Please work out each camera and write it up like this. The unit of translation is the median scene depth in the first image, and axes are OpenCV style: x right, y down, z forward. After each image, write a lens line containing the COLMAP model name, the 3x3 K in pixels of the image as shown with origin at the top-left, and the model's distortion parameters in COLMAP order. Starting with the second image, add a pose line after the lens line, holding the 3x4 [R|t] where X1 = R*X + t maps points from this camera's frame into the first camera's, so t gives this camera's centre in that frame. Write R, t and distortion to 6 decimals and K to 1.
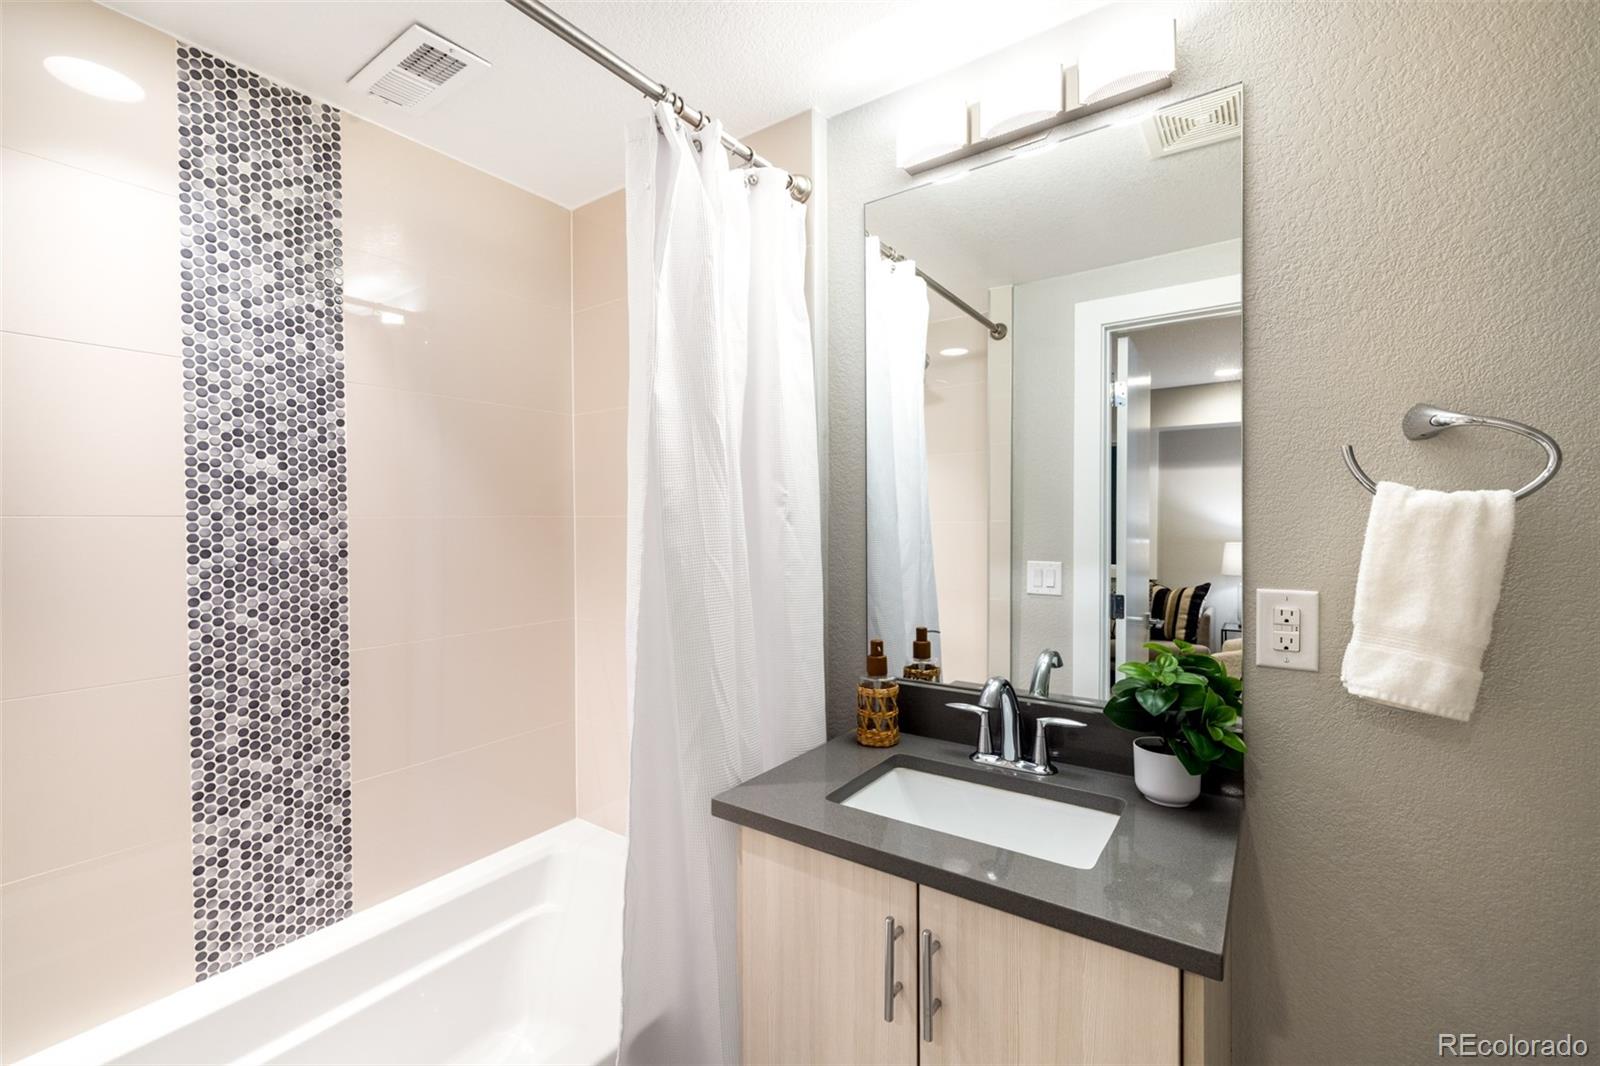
lens RADIAL K [[679.2, 0, 799.0], [0, 679.2, 536.5], [0, 0, 1]] dist [-0.005117, 0.002230]
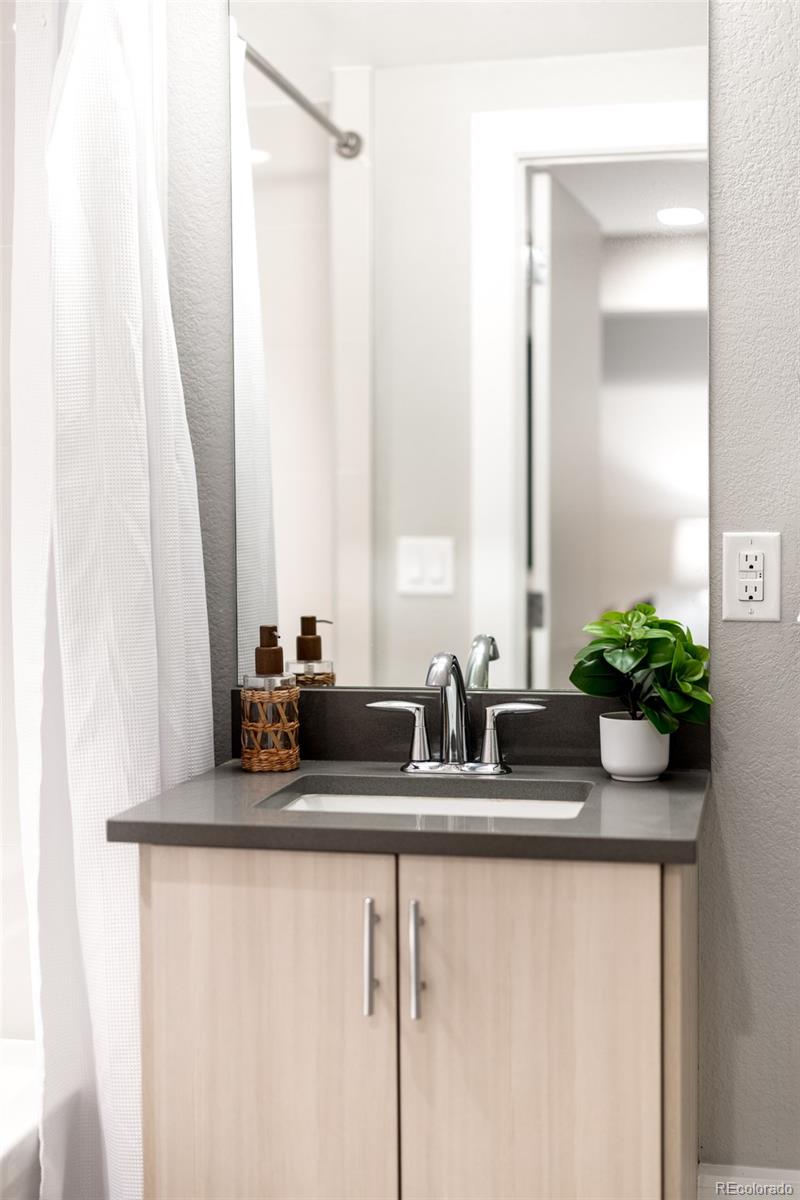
lens RADIAL K [[1680.3, 0, 400.0], [0, 1680.3, 599.7], [0, 0, 1]] dist [-0.020900, 0.000000]
pose [[0.921334, -0.023167, 0.388081, -0.534951], [0.008286, 0.999166, 0.039977, 0.070509], [-0.388684, -0.033617, 0.920758, -0.810679]]
